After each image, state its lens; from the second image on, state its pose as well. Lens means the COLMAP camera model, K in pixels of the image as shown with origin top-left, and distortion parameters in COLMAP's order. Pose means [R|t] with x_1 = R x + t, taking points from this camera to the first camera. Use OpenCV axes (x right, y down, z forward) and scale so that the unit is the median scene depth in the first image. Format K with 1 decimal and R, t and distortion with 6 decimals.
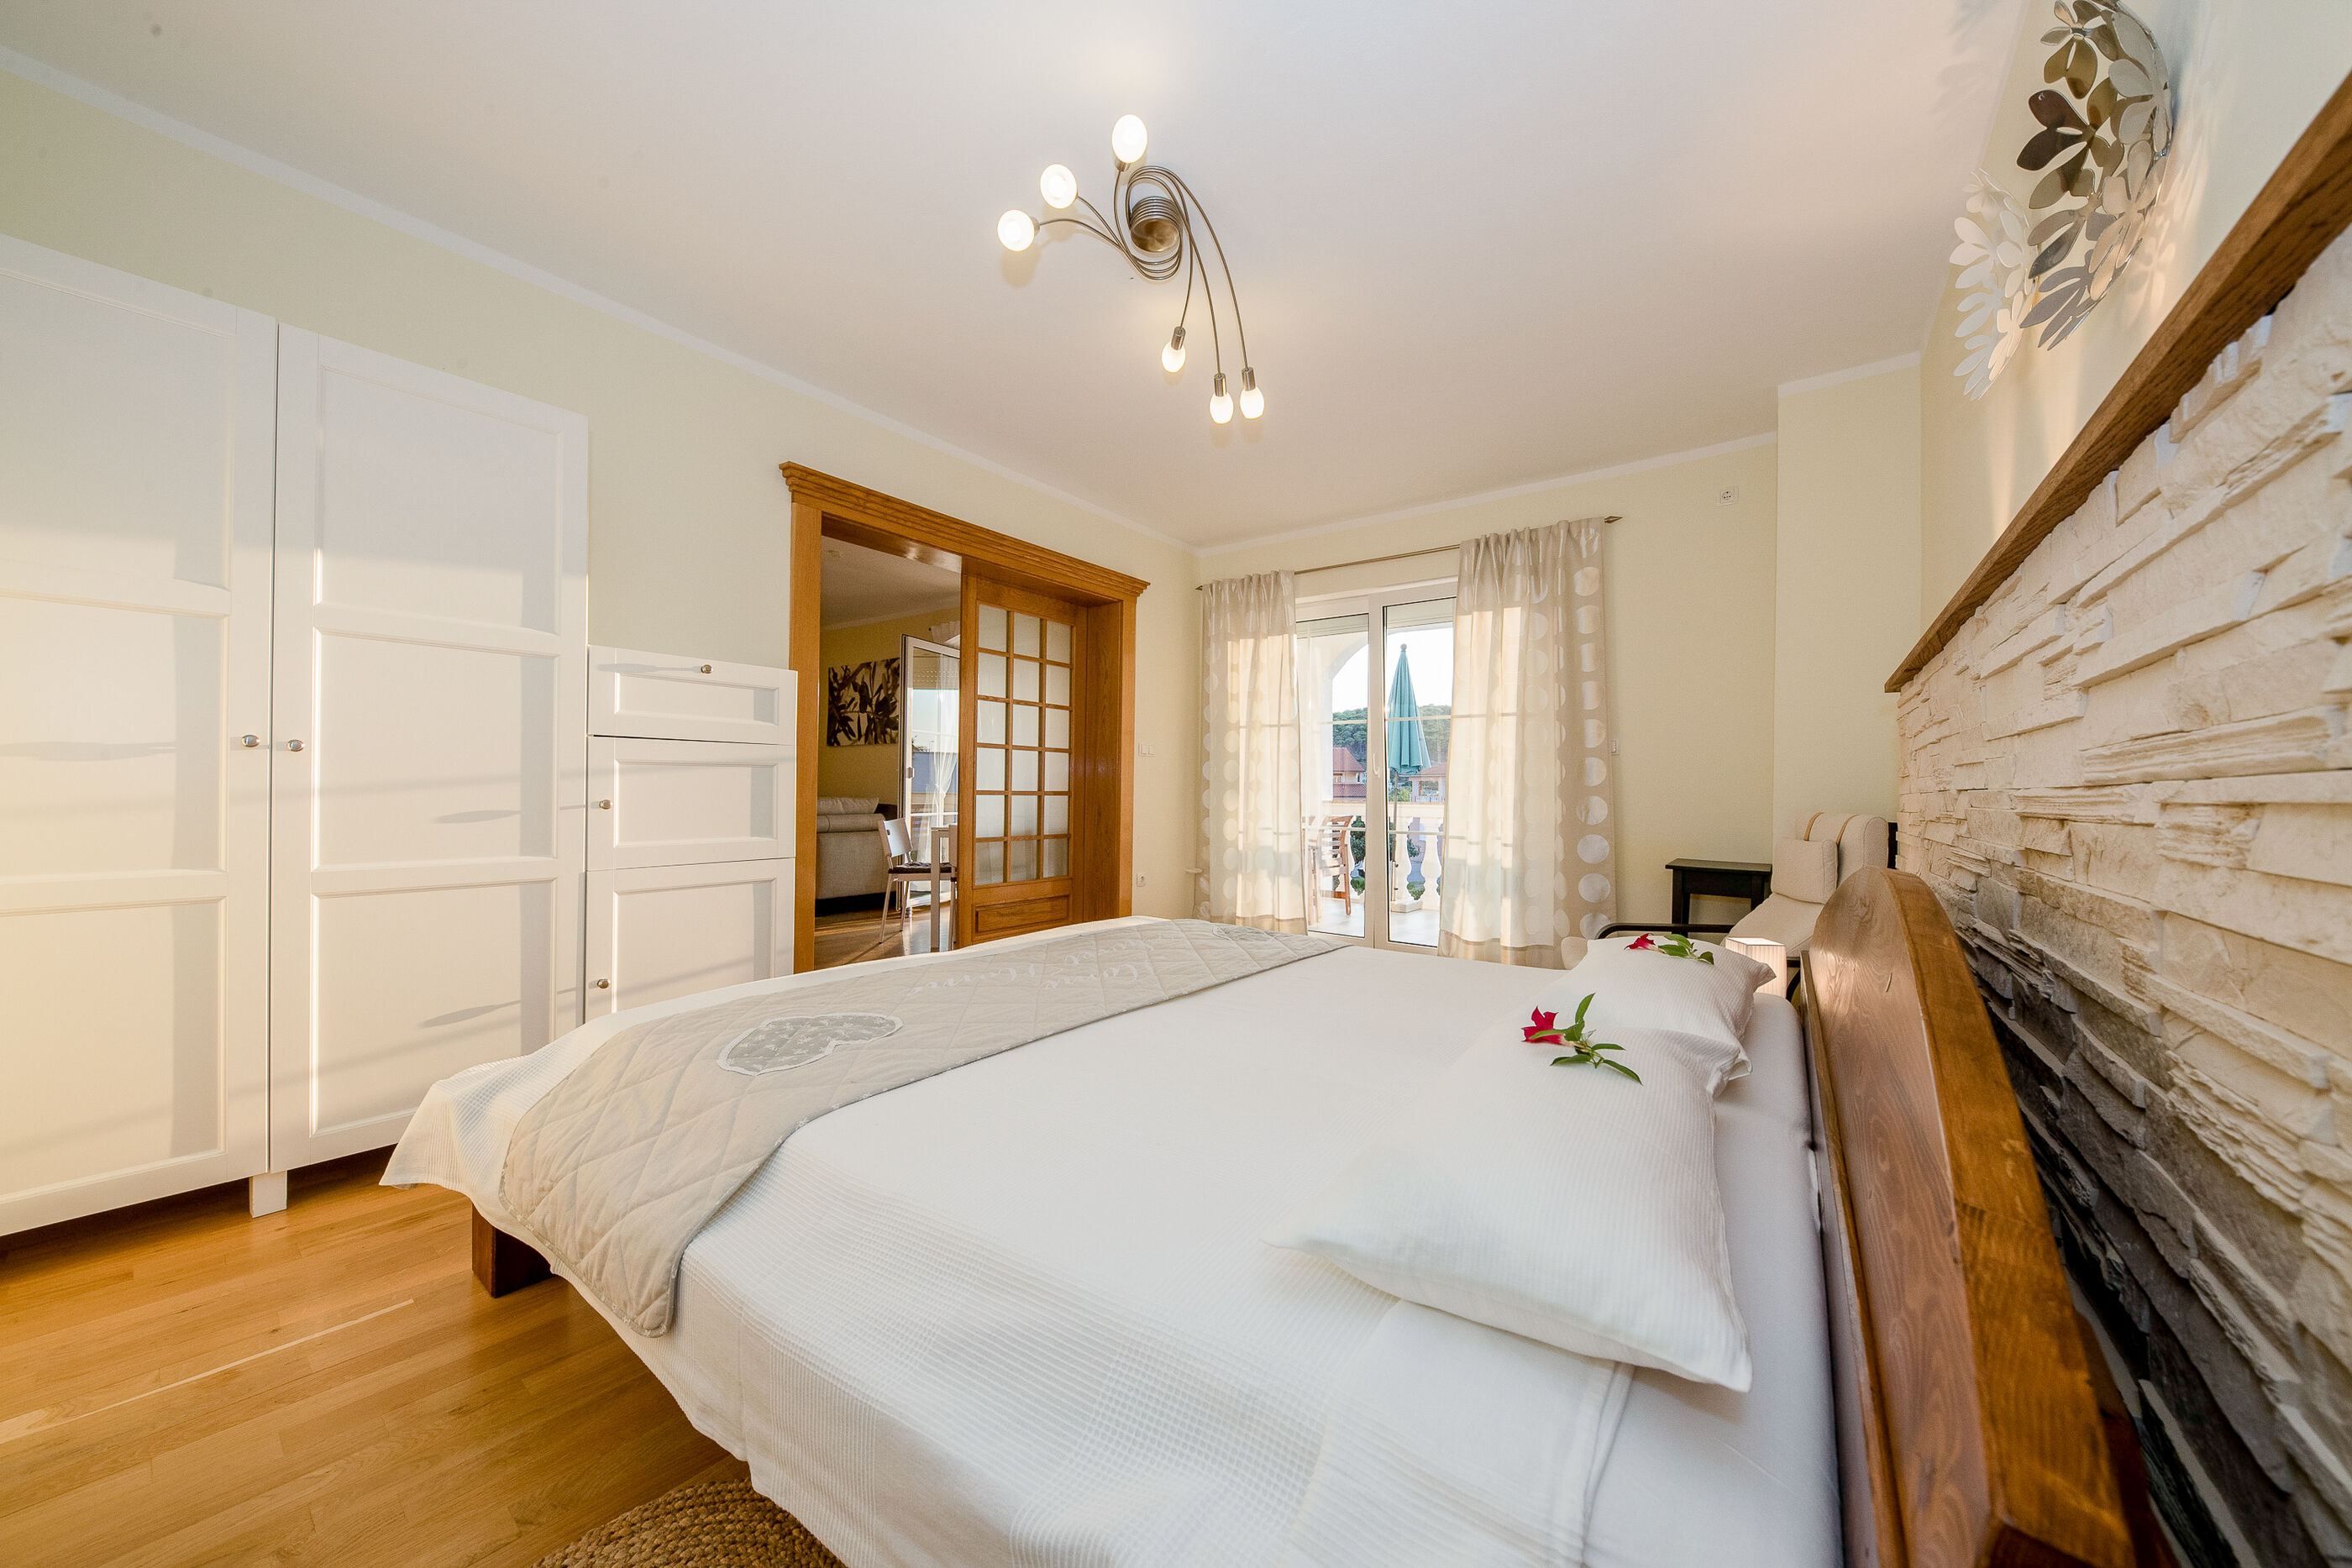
lens RADIAL K [[808.4, 0, 1178.0], [0, 808.4, 789.4], [0, 0, 1]] dist [-0.000172, -0.000083]
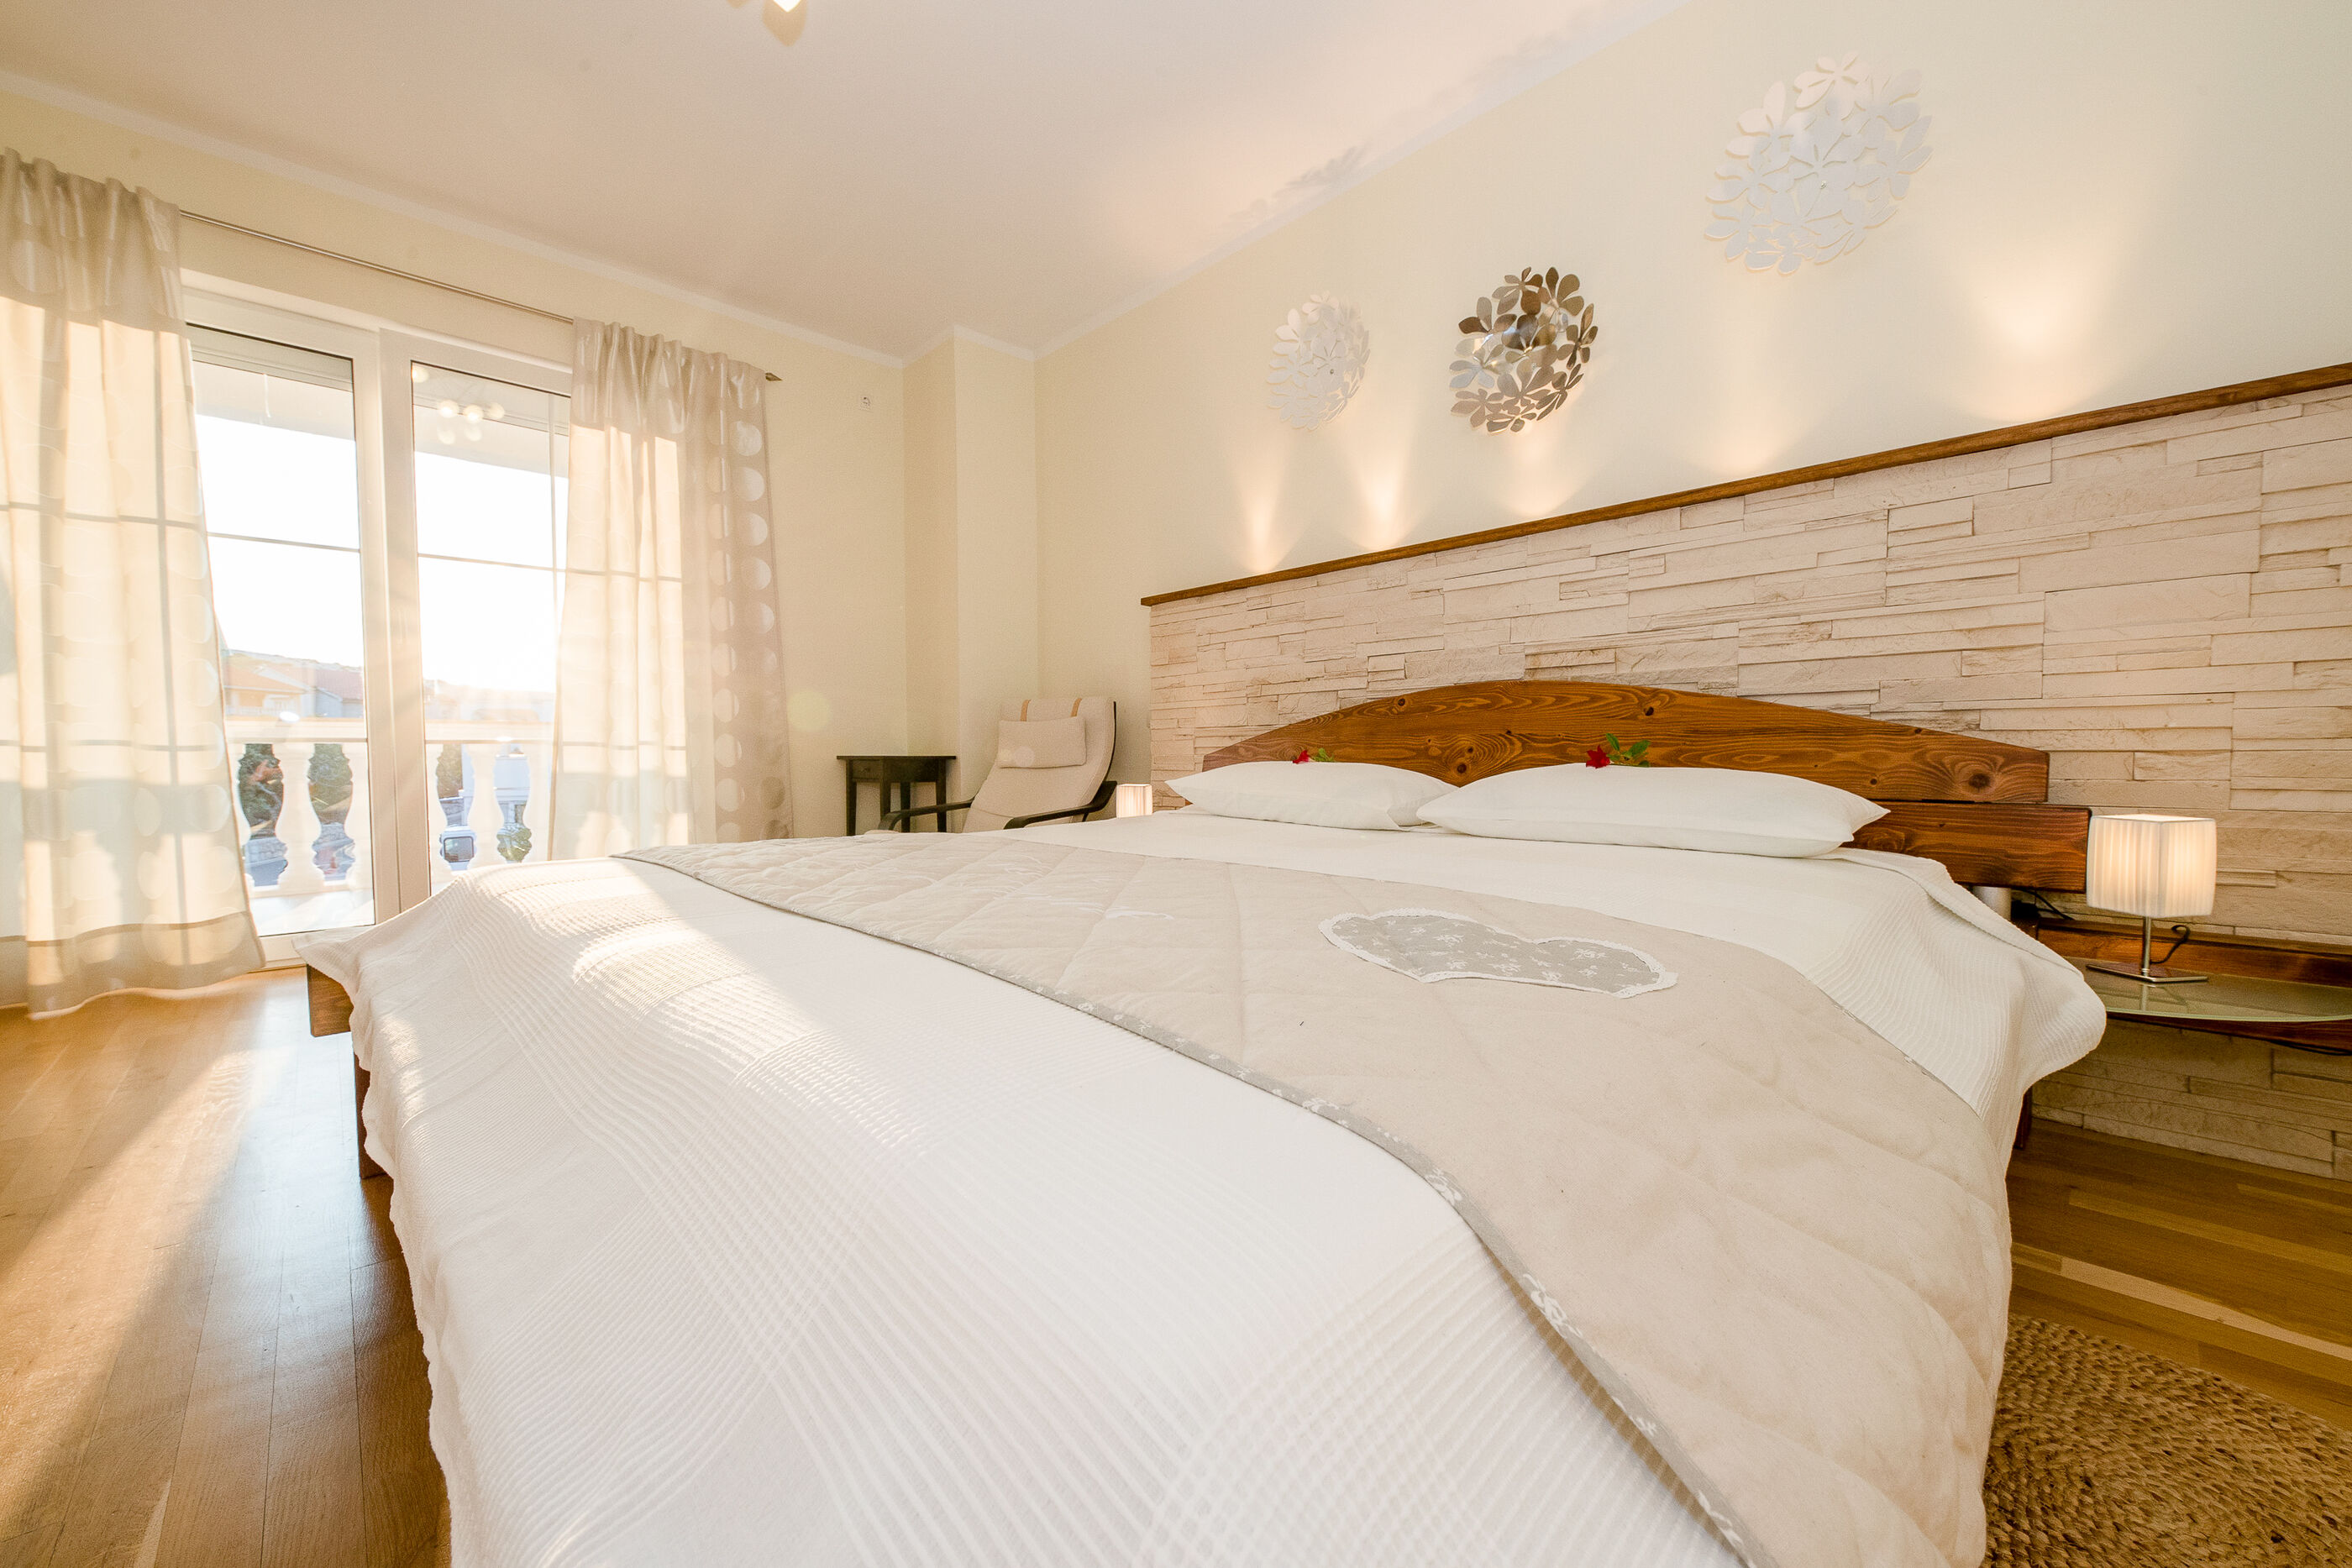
lens RADIAL K [[904.4, 0, 1168.0], [0, 904.4, 798.5], [0, 0, 1]] dist [-0.002824, -0.000958]
pose [[0.164934, -0.058535, 0.984566, -0.377744], [0.003965, 0.998269, 0.058686, 0.067908], [-0.986297, -0.005776, 0.164881, 0.390414]]
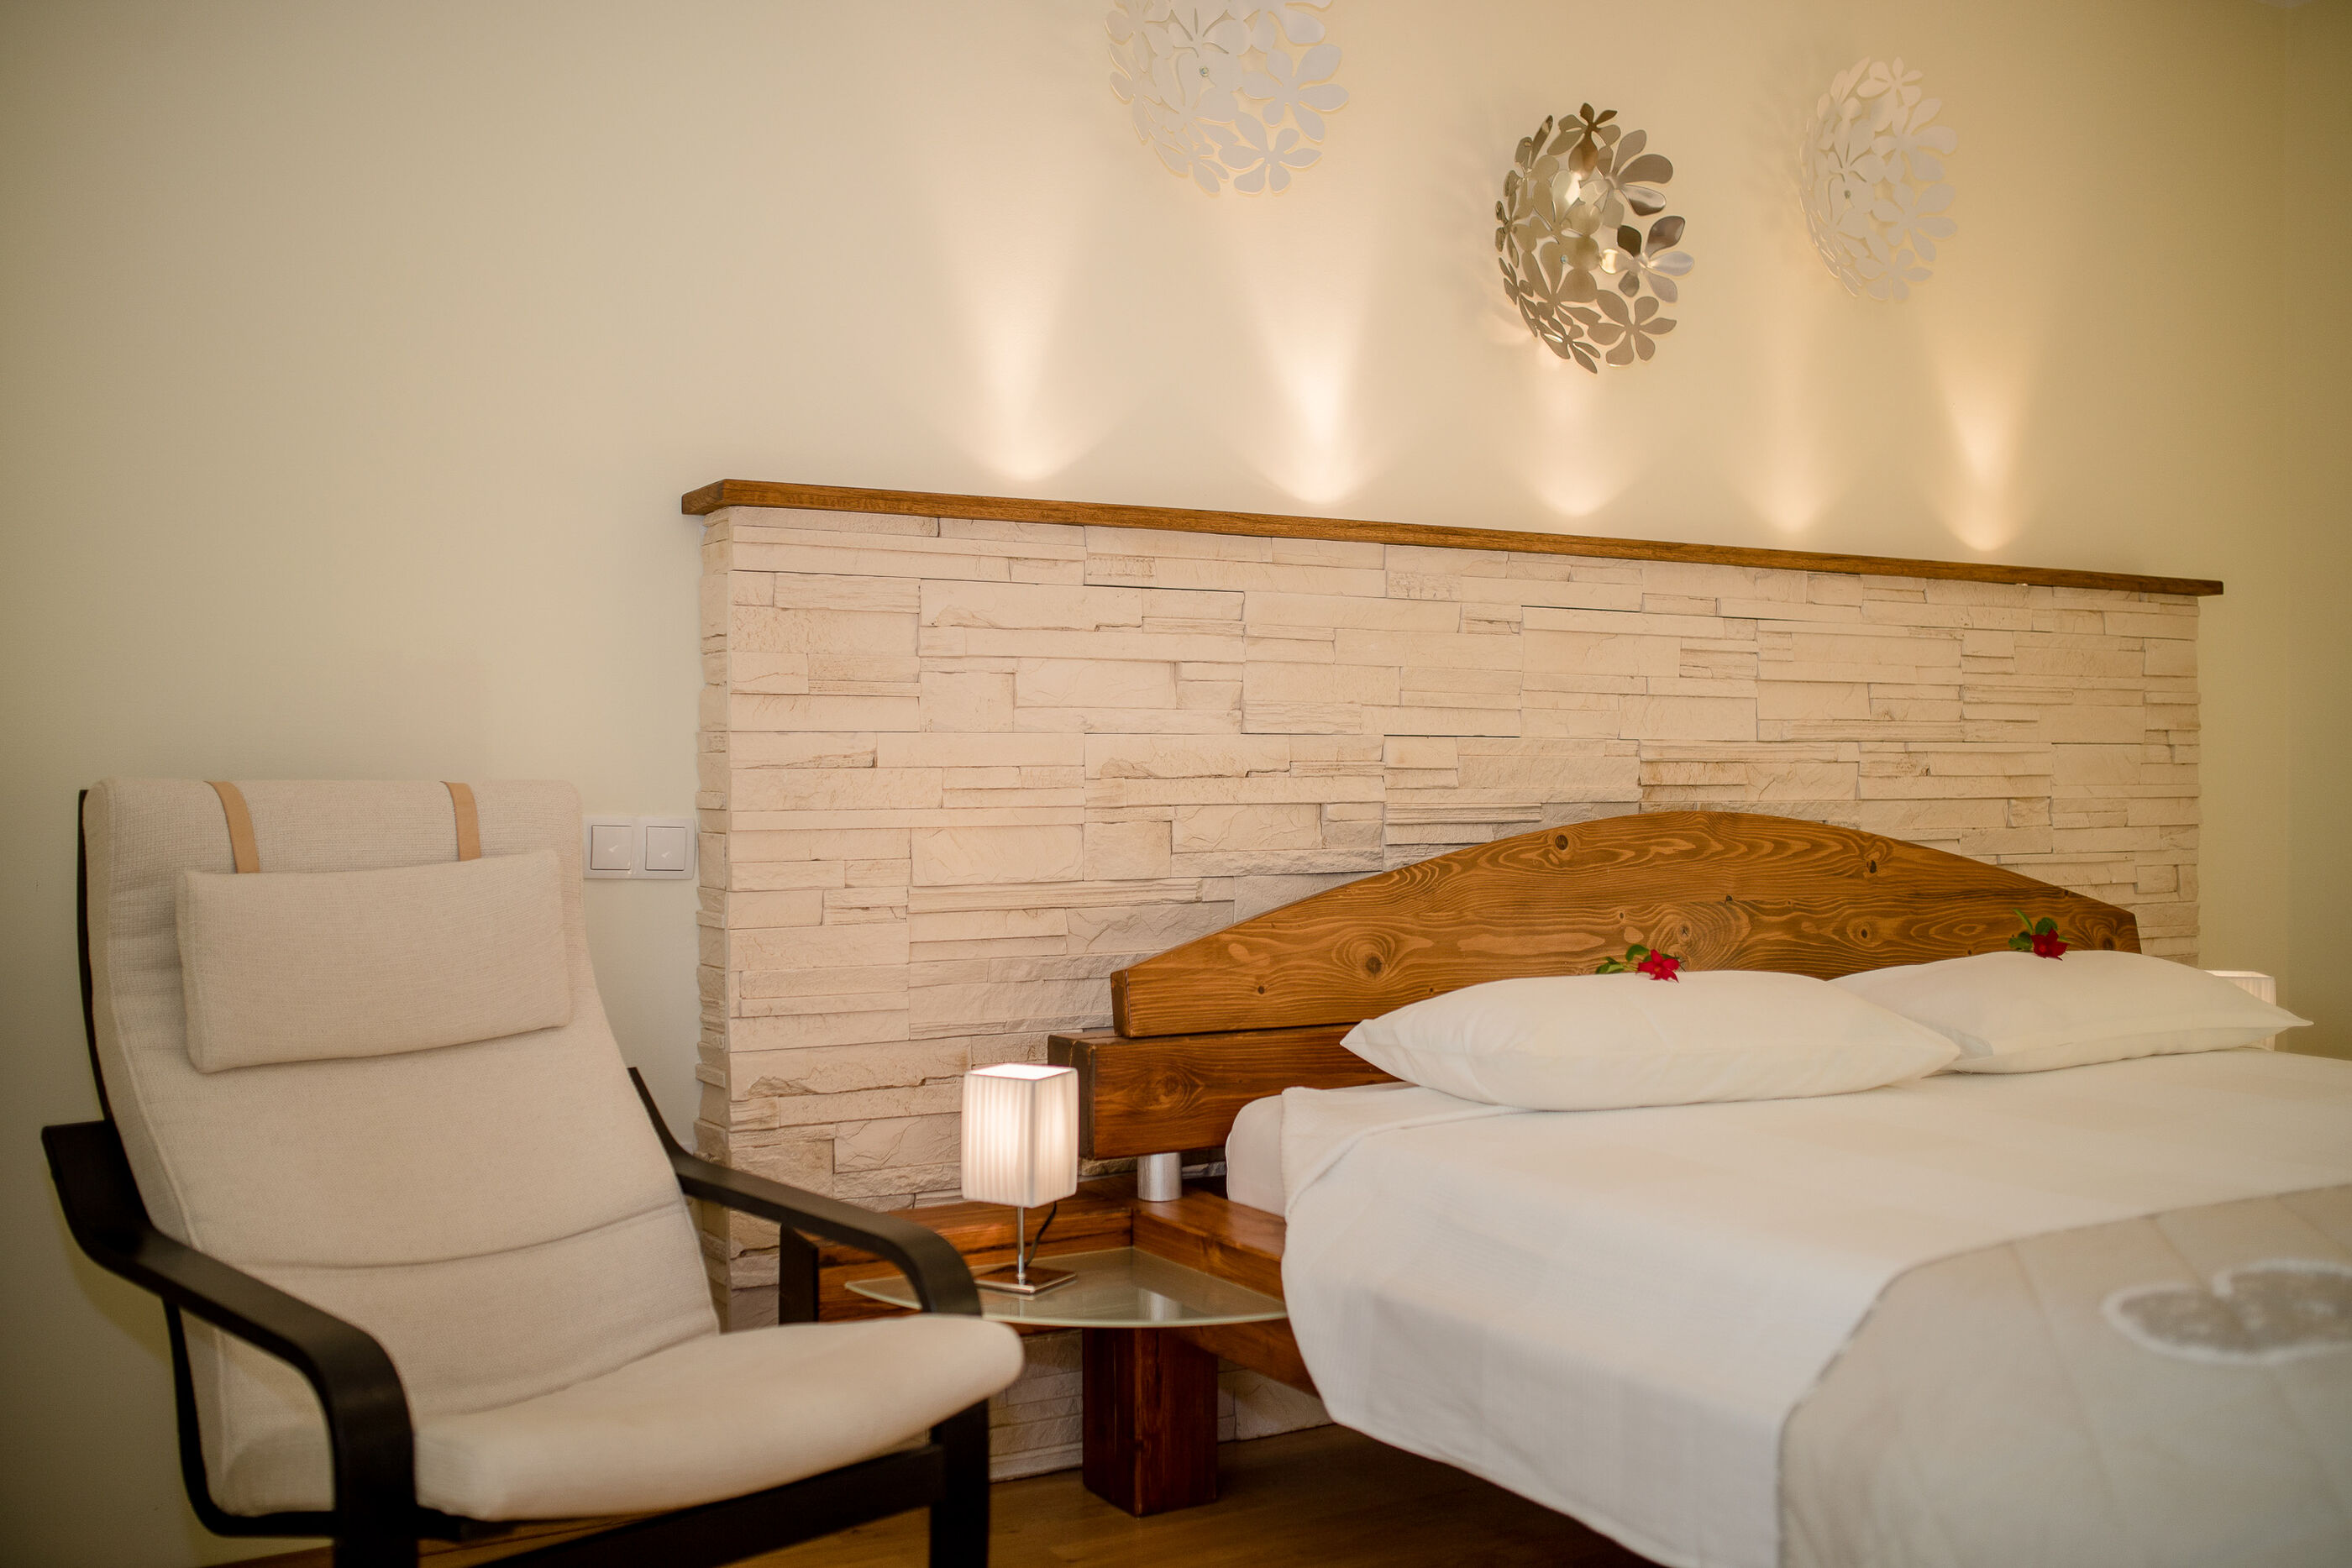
lens RADIAL K [[2275.9, 0, 1175.9], [0, 2275.9, 778.7], [0, 0, 1]] dist [-0.026771, 0.000000]
pose [[-0.931542, -0.007563, 0.363555, 0.109712], [-0.007854, 0.999969, 0.000676, 0.015907], [-0.363549, -0.002225, -0.931572, 1.154528]]
